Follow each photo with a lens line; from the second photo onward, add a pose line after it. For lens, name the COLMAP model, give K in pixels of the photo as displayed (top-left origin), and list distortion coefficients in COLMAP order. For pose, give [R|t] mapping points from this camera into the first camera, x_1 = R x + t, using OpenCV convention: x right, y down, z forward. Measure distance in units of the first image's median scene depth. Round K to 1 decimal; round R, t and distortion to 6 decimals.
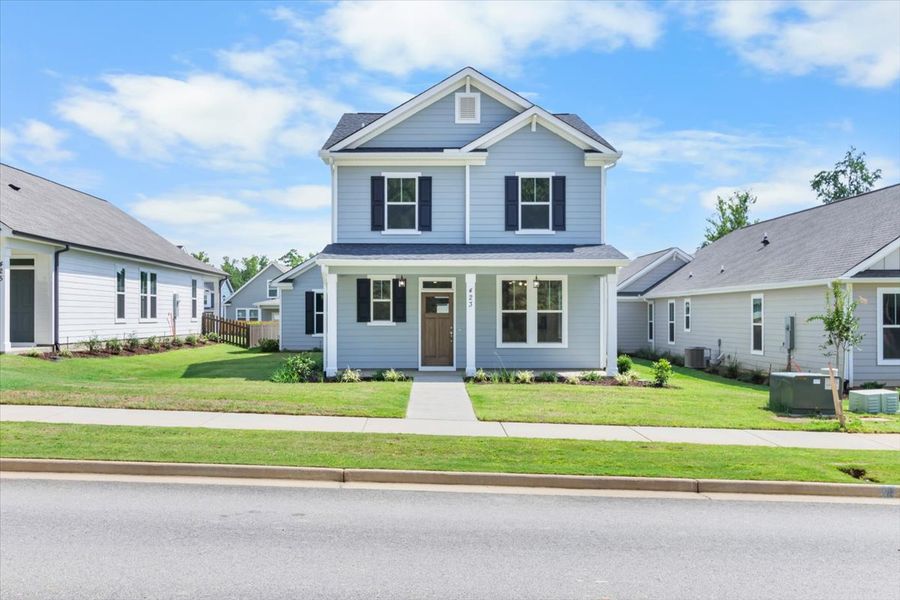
lens RADIAL K [[826.7, 0, 441.1], [0, 826.7, 303.6], [0, 0, 1]] dist [0.017336, 0.000000]
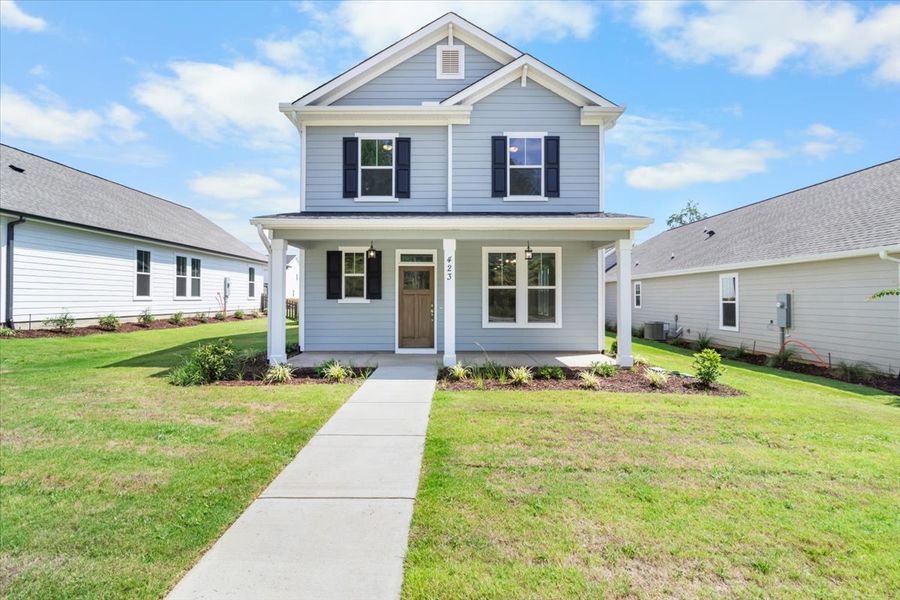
lens RADIAL K [[415.6, 0, 456.6], [0, 415.6, 288.0], [0, 0, 1]] dist [0.004430, -0.000721]
pose [[0.999991, 0.000985, -0.004114, 0.040937], [-0.001025, 0.999954, -0.009581, 0.014433], [0.004104, 0.009585, 0.999946, 0.548518]]
